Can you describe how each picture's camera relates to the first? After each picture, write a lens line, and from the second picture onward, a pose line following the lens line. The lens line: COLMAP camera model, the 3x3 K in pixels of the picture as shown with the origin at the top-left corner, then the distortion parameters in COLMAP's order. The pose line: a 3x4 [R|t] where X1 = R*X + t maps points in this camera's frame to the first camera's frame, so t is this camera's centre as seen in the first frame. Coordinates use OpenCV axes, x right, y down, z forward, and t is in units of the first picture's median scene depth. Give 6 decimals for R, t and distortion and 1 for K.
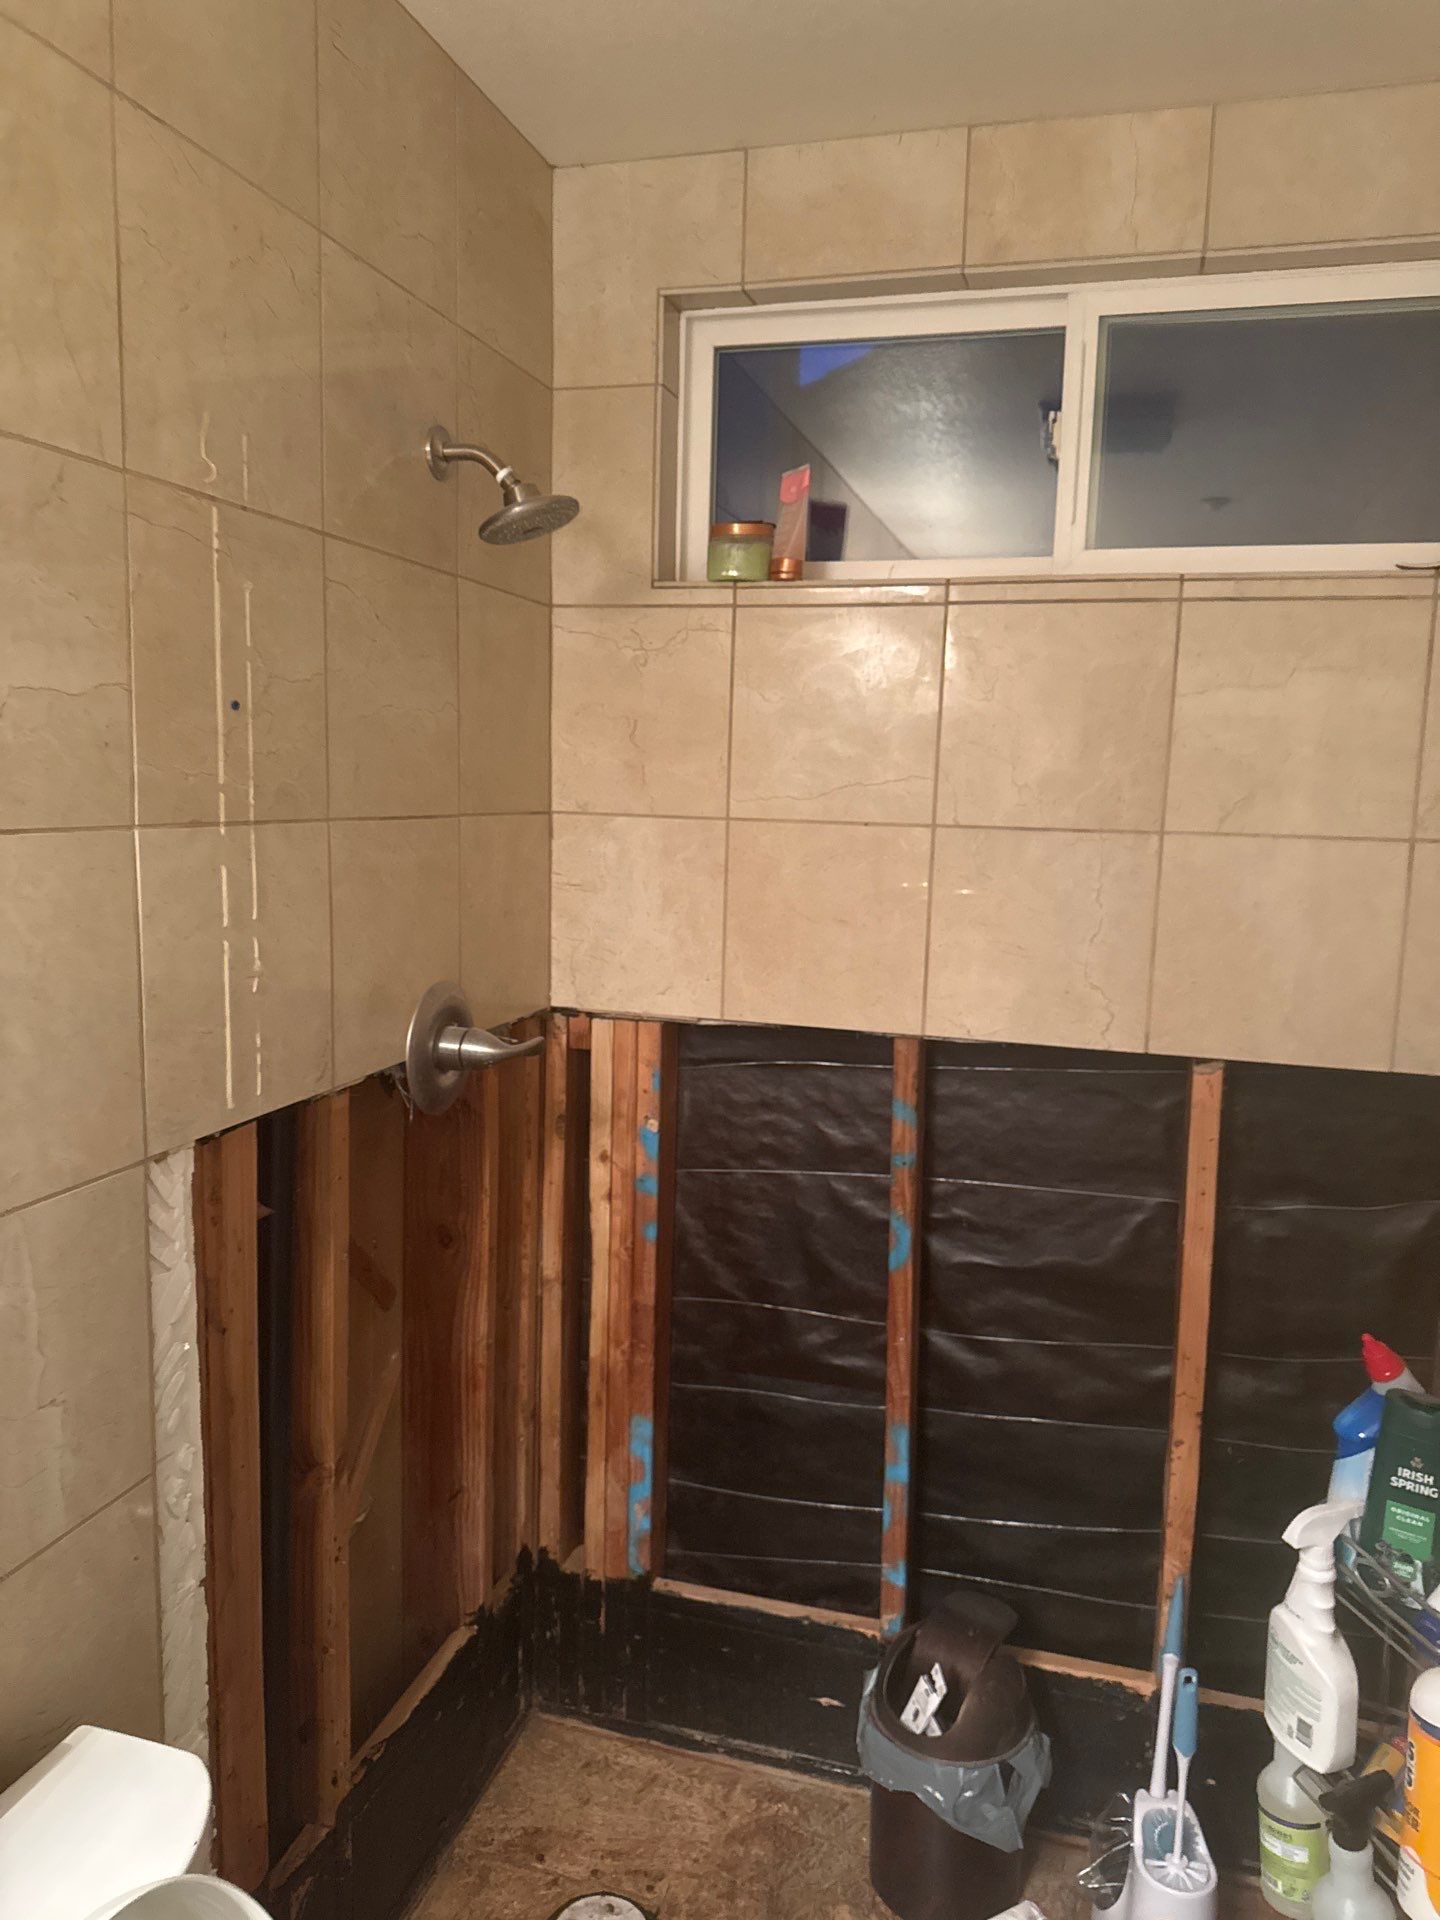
lens RADIAL K [[1366.4, 0, 721.7], [0, 1366.4, 967.2], [0, 0, 1]] dist [0.039117, -0.050058]
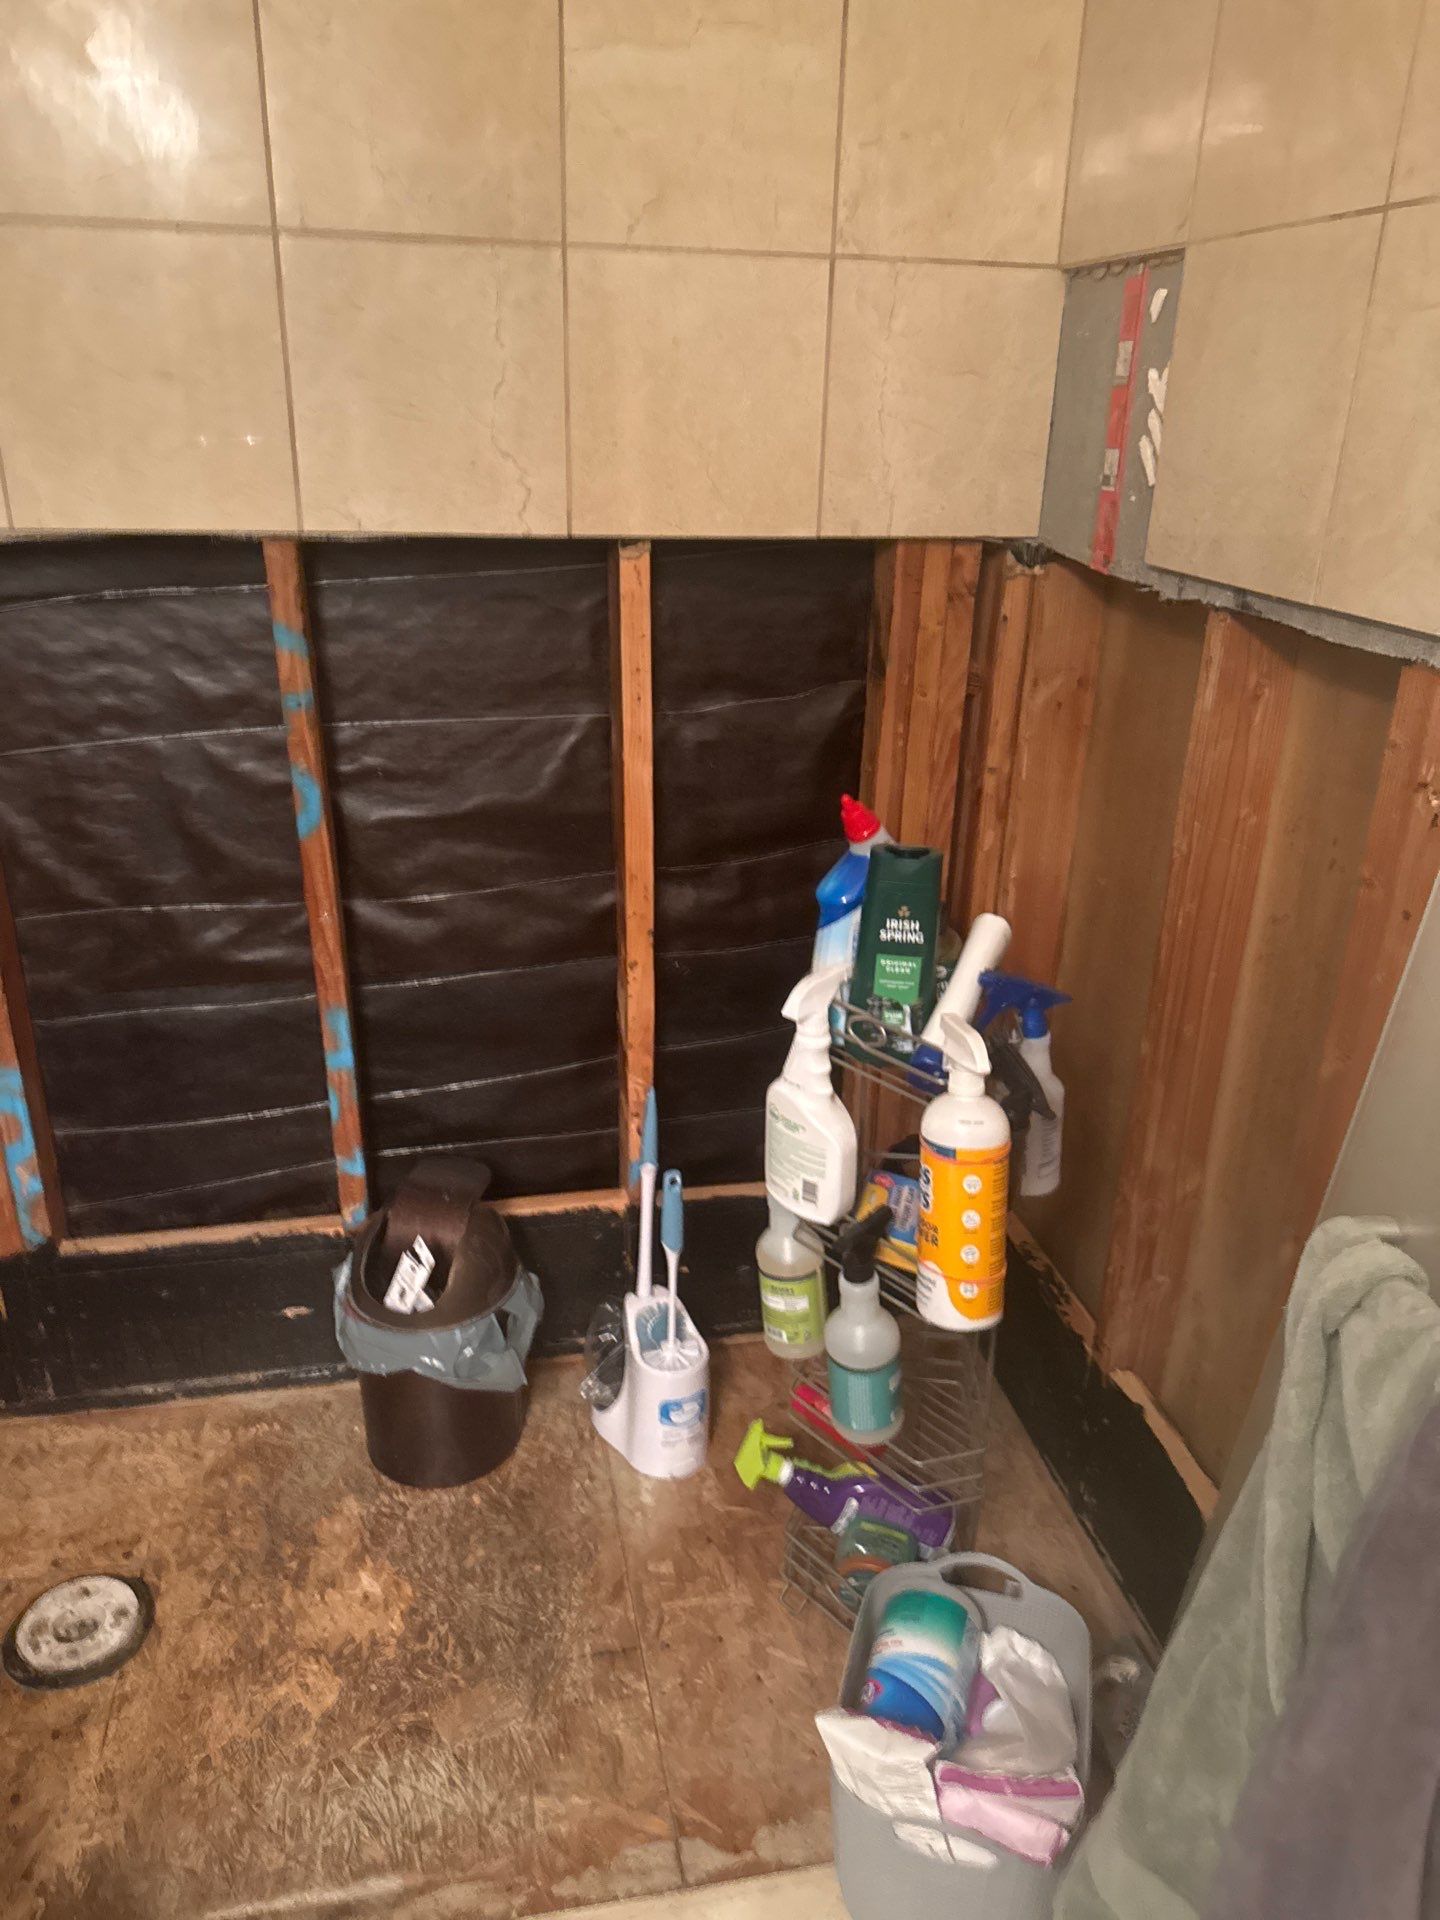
lens RADIAL K [[1366.4, 0, 703.6], [0, 1366.4, 972.7], [0, 0, 1]] dist [0.039117, -0.050058]
pose [[0.887102, -0.185230, 0.422776, -0.027899], [0.063450, 0.956188, 0.285796, 0.079754], [-0.457191, -0.226704, 0.859989, 0.151812]]
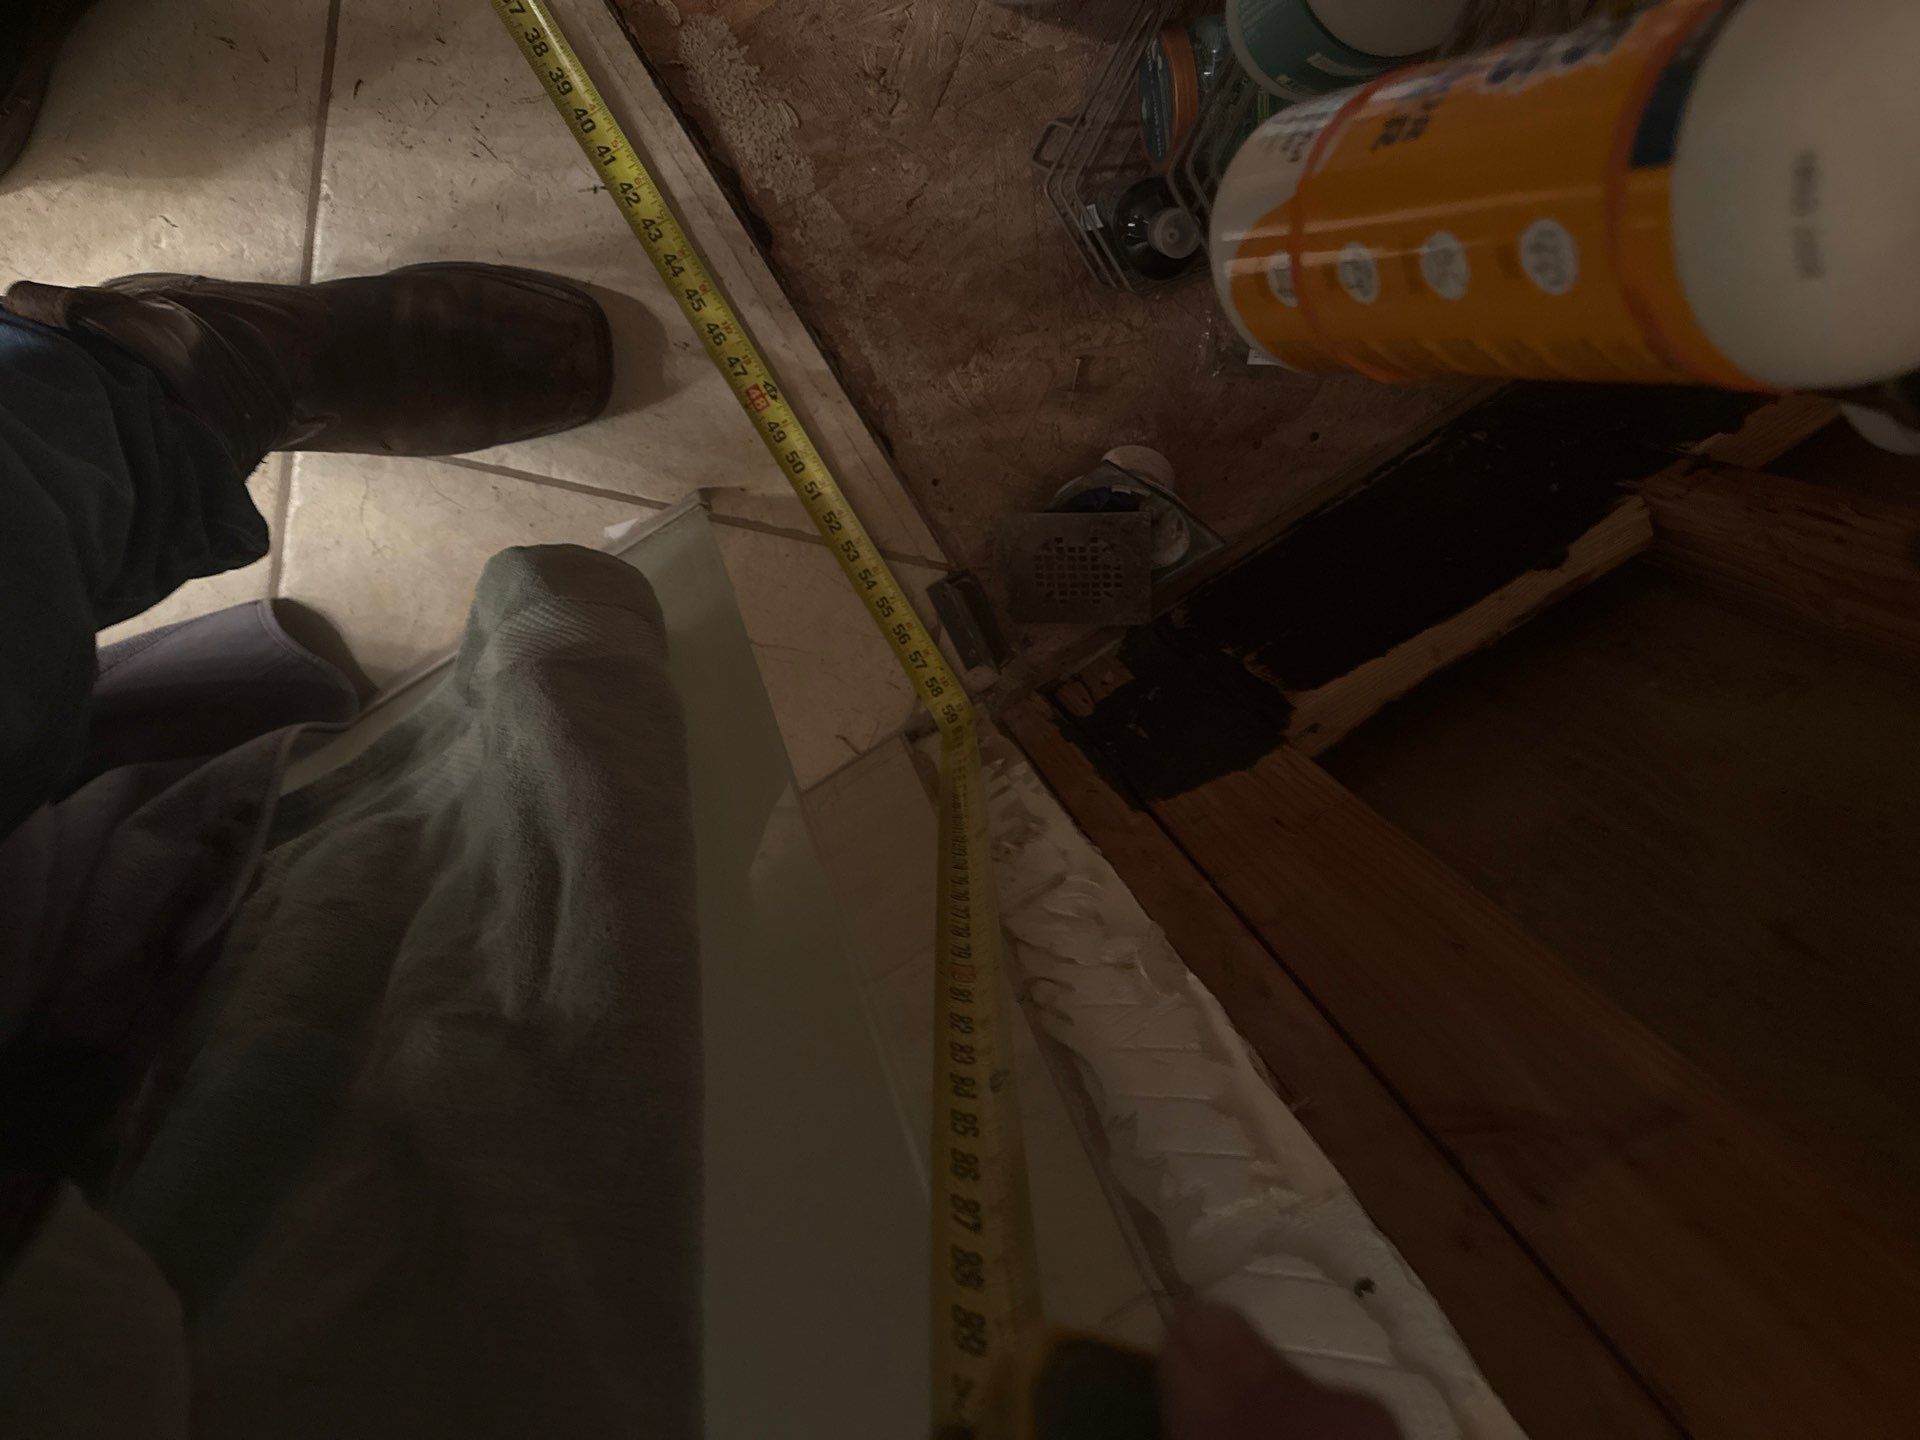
lens RADIAL K [[1366.4, 0, 985.0], [0, 1366.4, 754.0], [0, 0, 1]] dist [0.039117, -0.050058]
pose [[0.719920, 0.589394, 0.366511, 0.259465], [-0.279713, -0.236904, 0.930396, 0.221781], [0.635197, -0.772329, -0.005691, 0.530034]]
